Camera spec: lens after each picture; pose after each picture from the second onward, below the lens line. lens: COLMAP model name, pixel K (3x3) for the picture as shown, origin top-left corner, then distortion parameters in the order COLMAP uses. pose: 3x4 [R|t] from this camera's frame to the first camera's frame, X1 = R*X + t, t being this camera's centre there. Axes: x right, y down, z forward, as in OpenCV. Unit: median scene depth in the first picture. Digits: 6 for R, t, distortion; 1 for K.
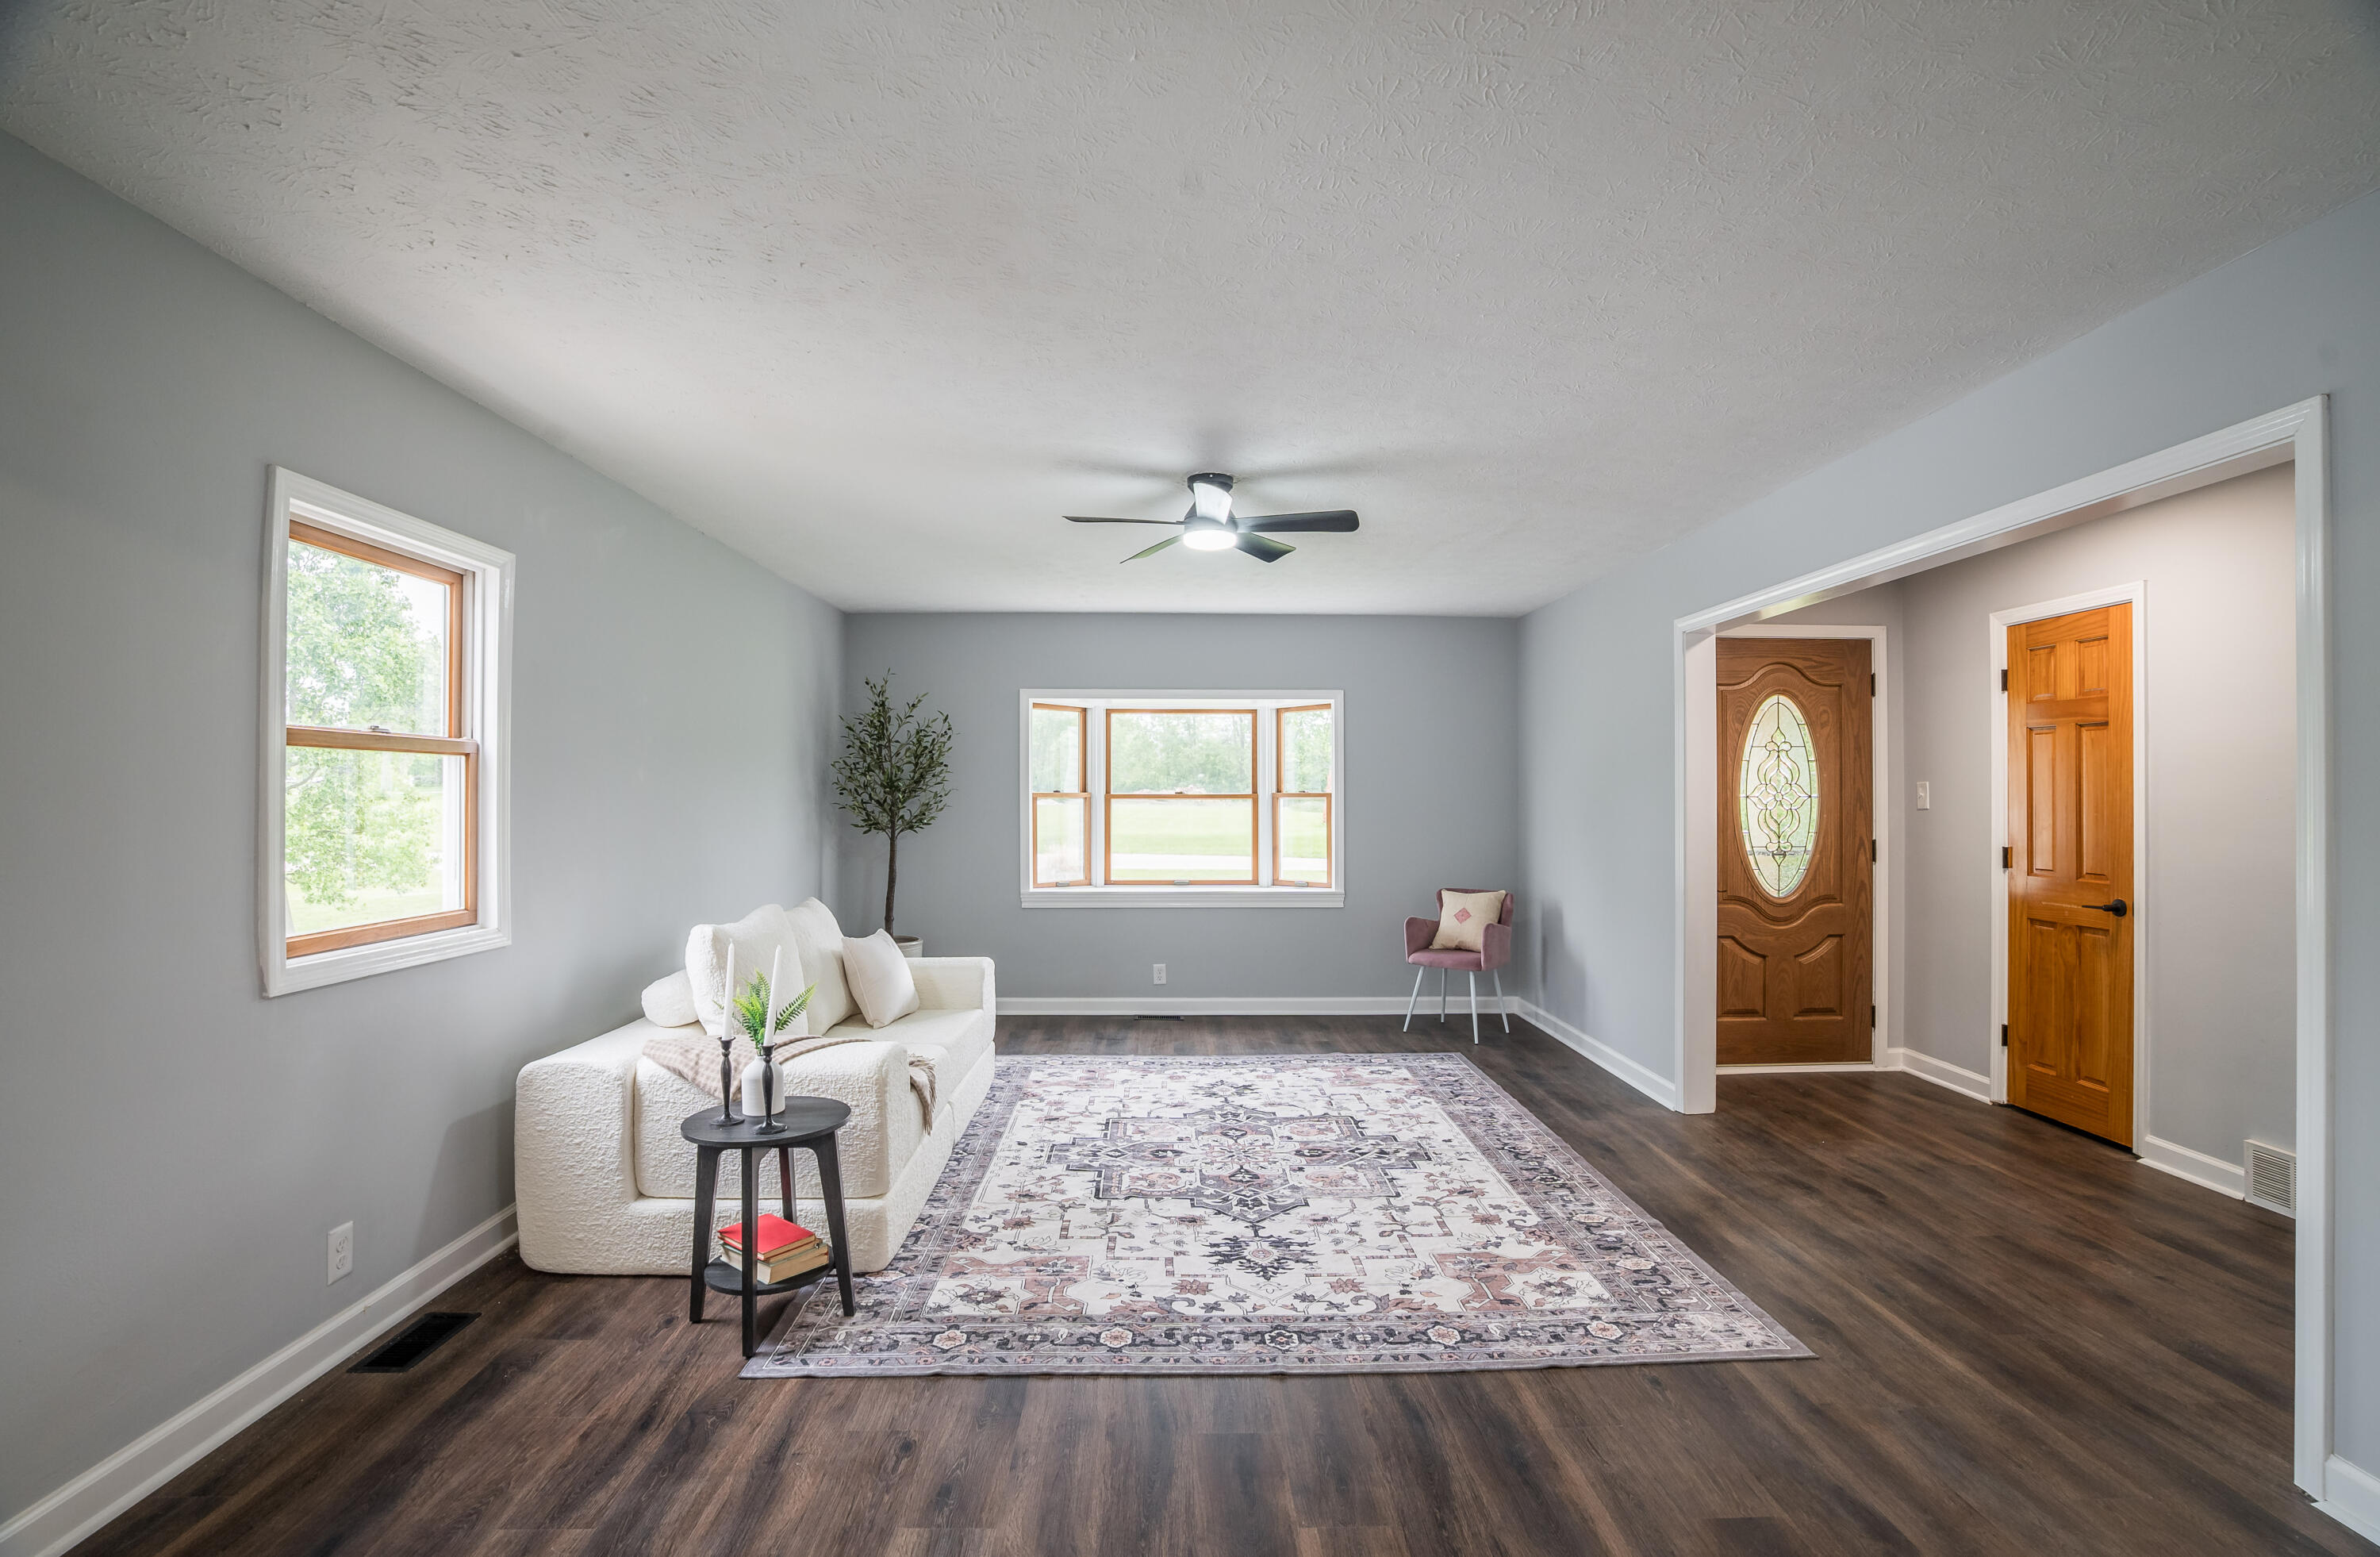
lens RADIAL K [[1120.0, 0, 1191.7], [0, 1120.0, 786.2], [0, 0, 1]] dist [-0.063493, 0.027251]
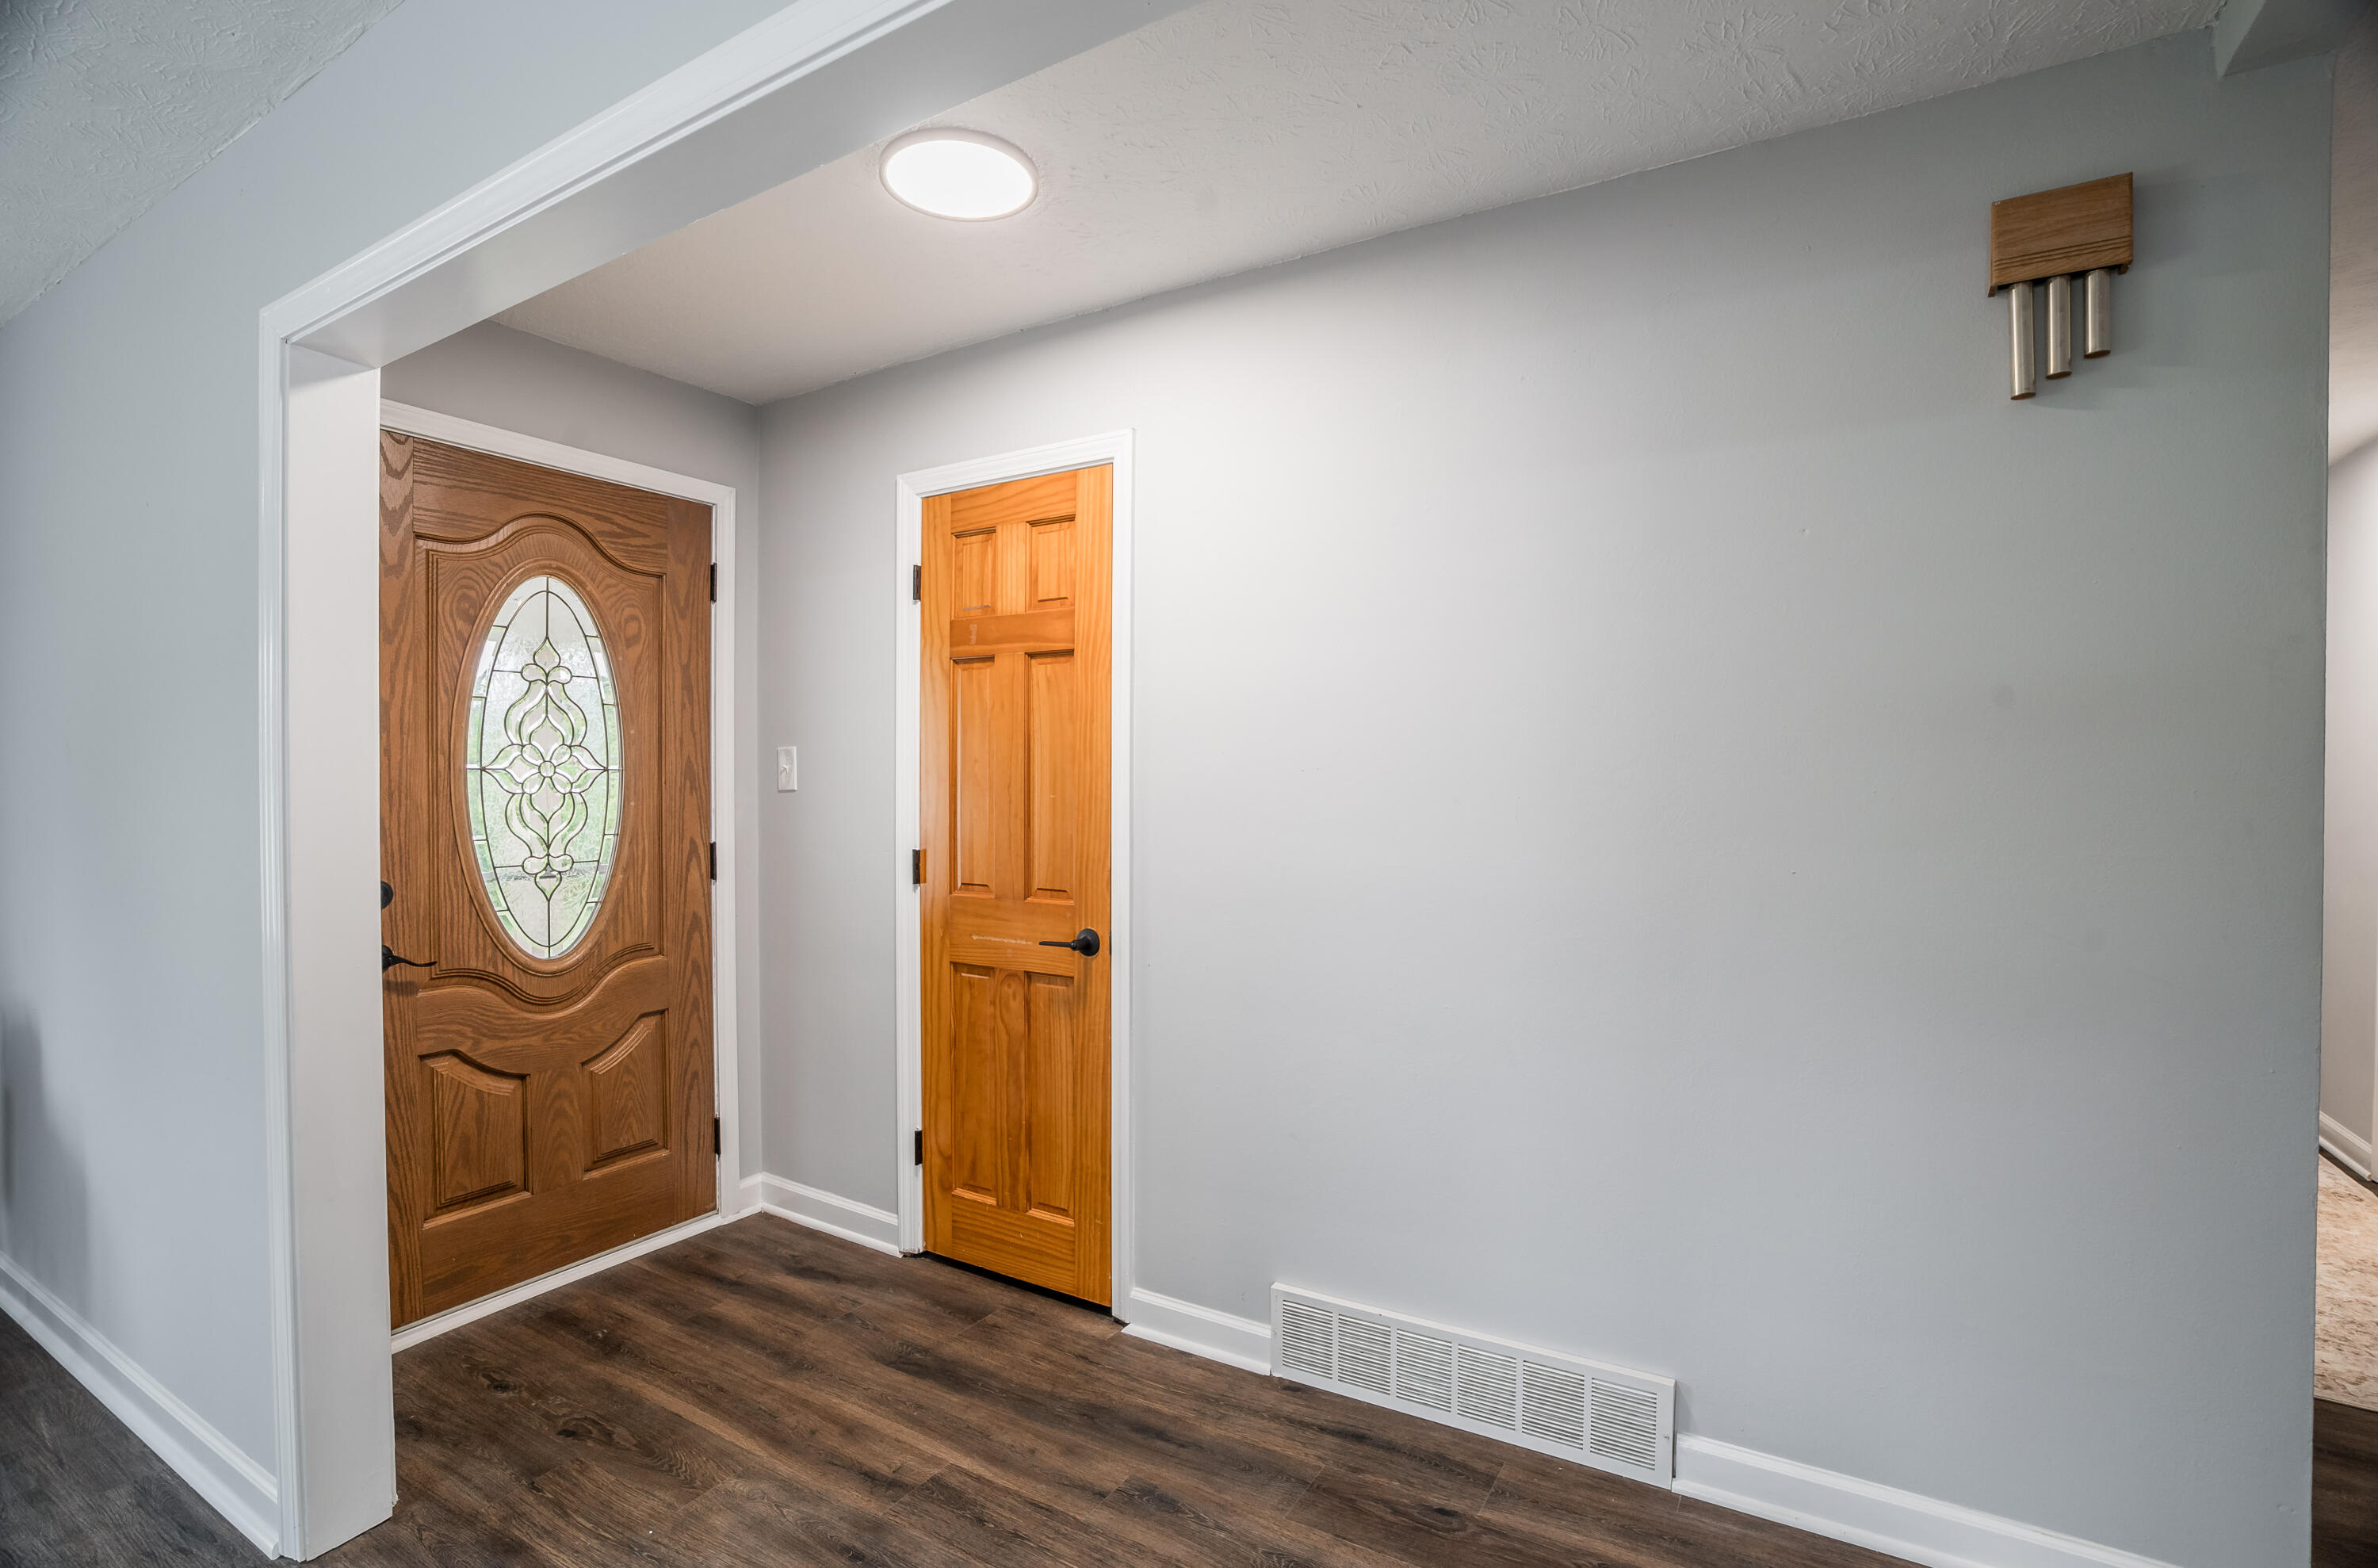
lens RADIAL K [[1094.2, 0, 1191.0], [0, 1094.2, 790.3], [0, 0, 1]] dist [-0.079645, 0.036506]
pose [[0.534248, -0.008622, 0.845284, 0.327301], [-0.007497, 0.999860, 0.014936, 0.011976], [-0.845294, -0.014317, 0.534109, 0.575807]]
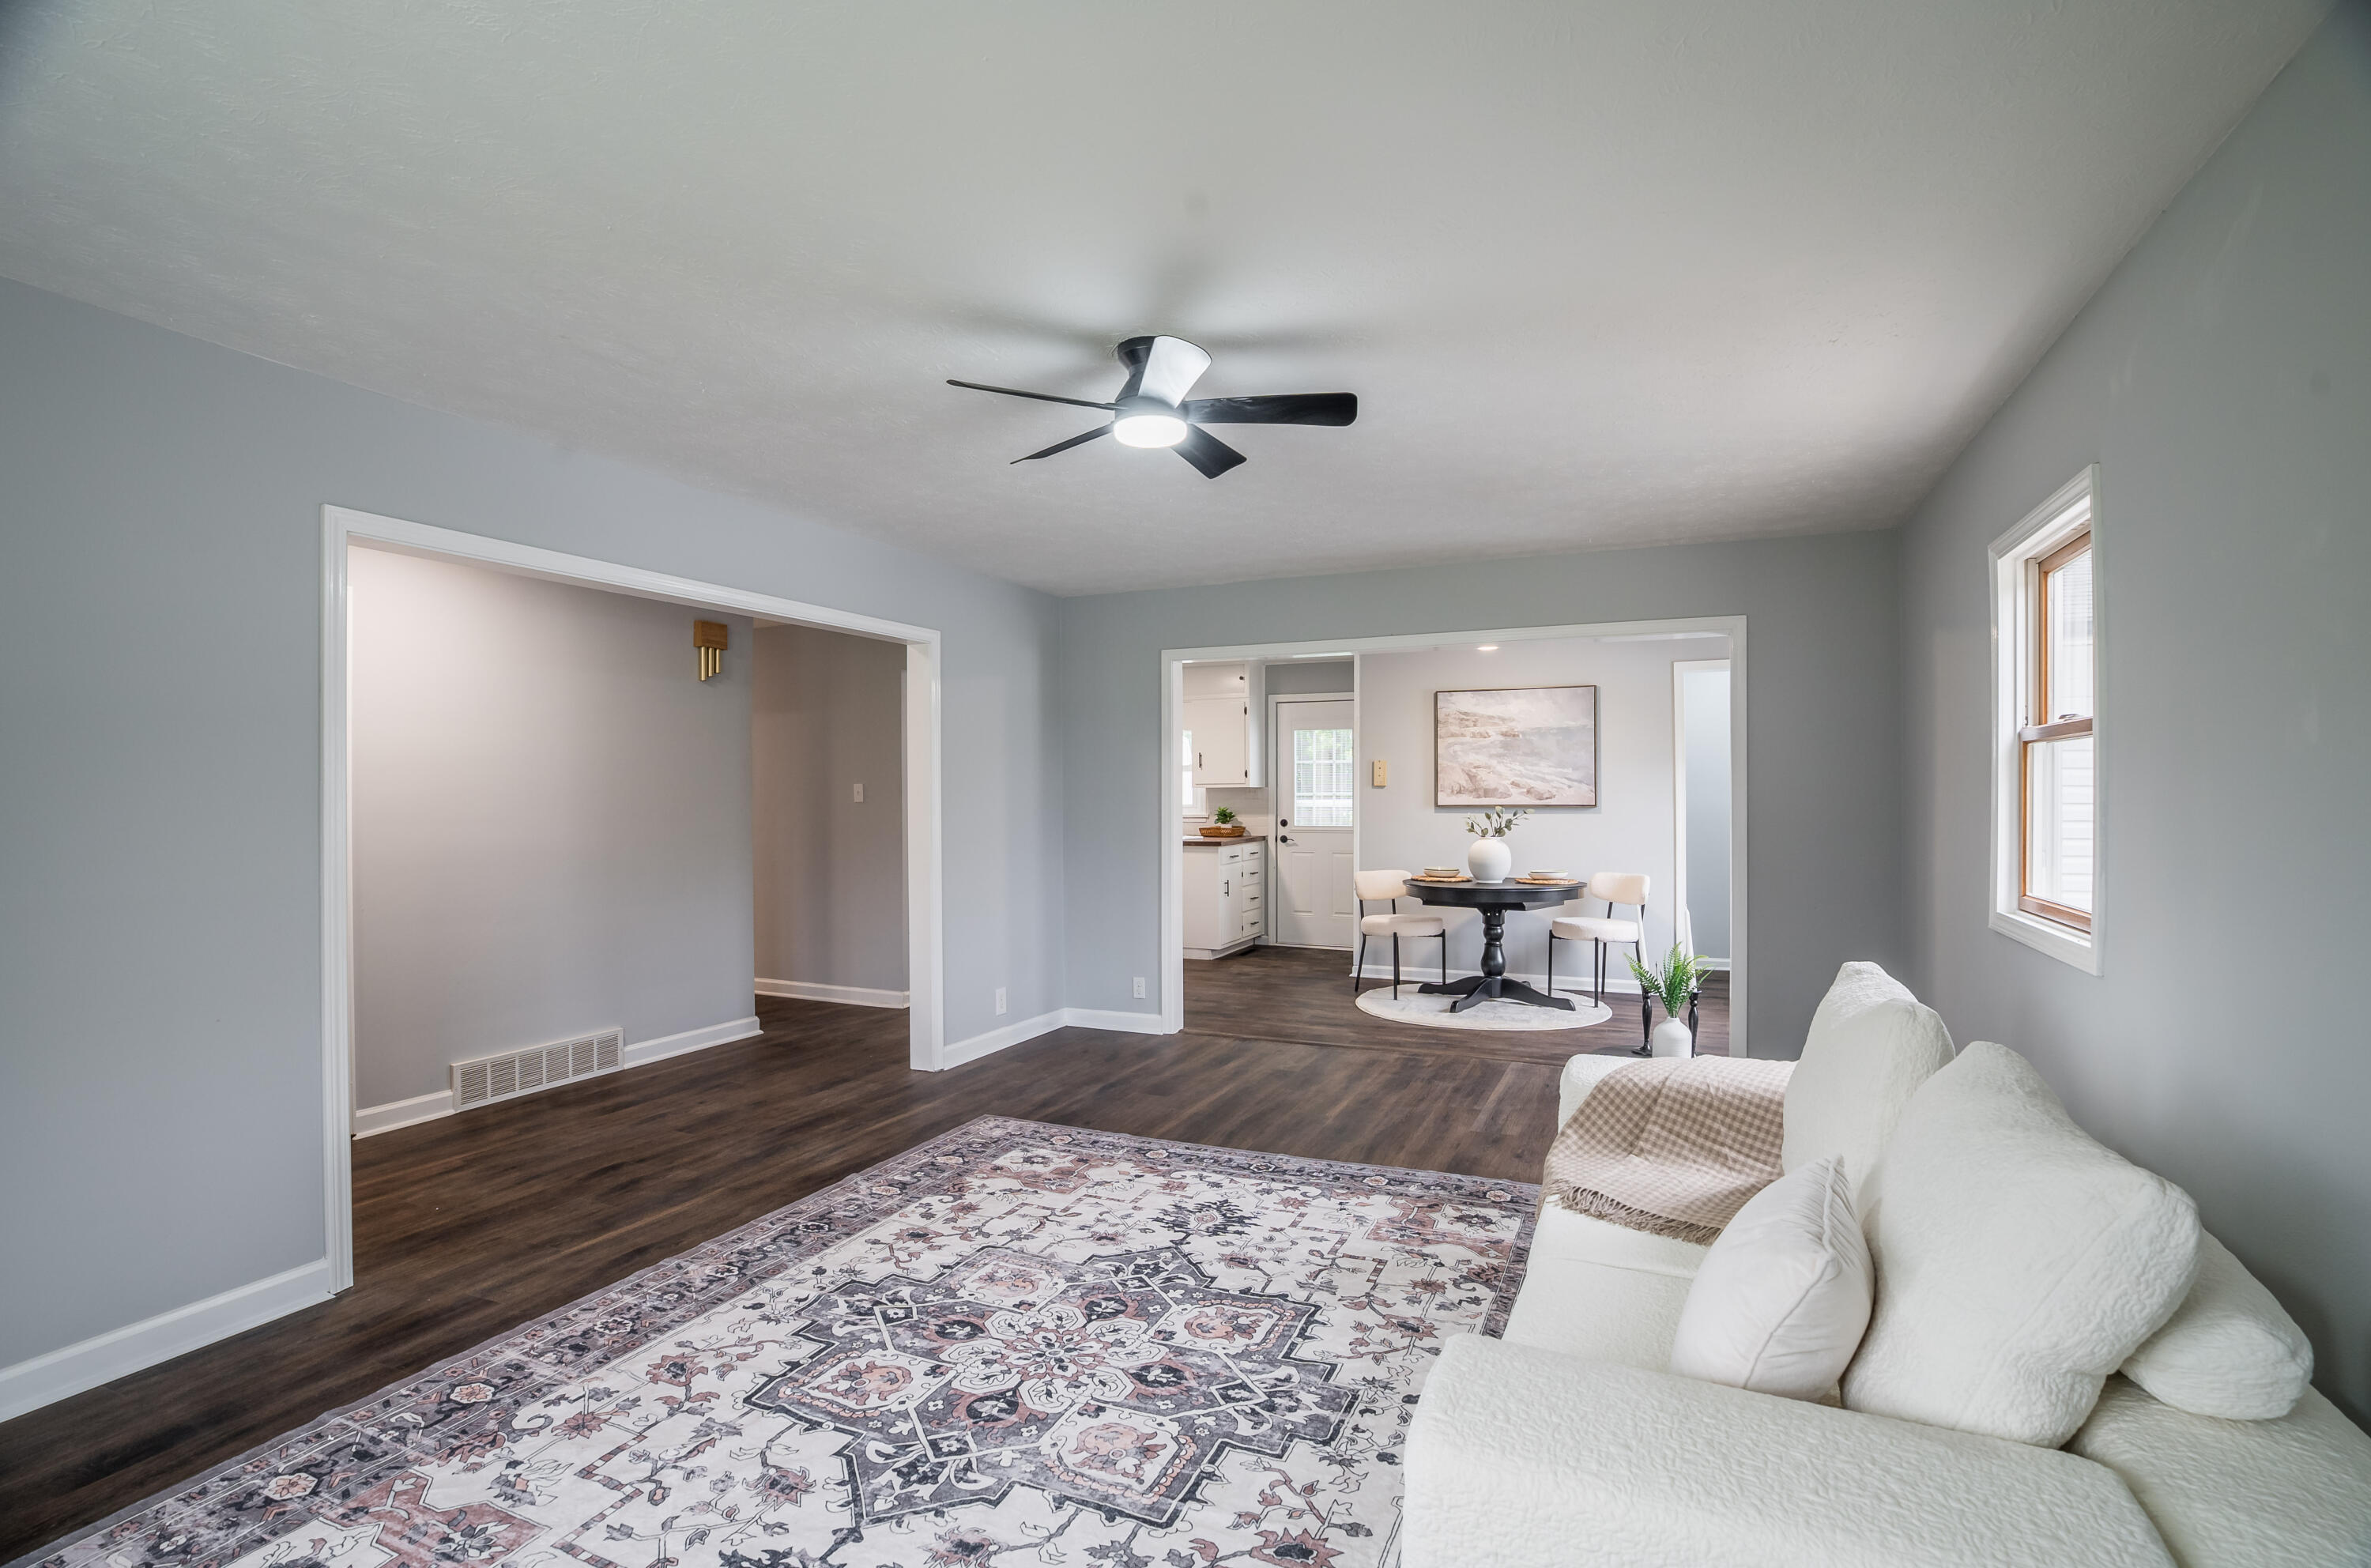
lens RADIAL K [[1090.9, 0, 1187.5], [0, 1090.9, 790.2], [0, 0, 1]] dist [-0.079645, 0.036506]
pose [[-0.899809, 0.006223, 0.436239, -0.278178], [0.001941, 0.999945, -0.010260, 0.017023], [-0.436279, -0.008385, -0.899772, 1.443821]]
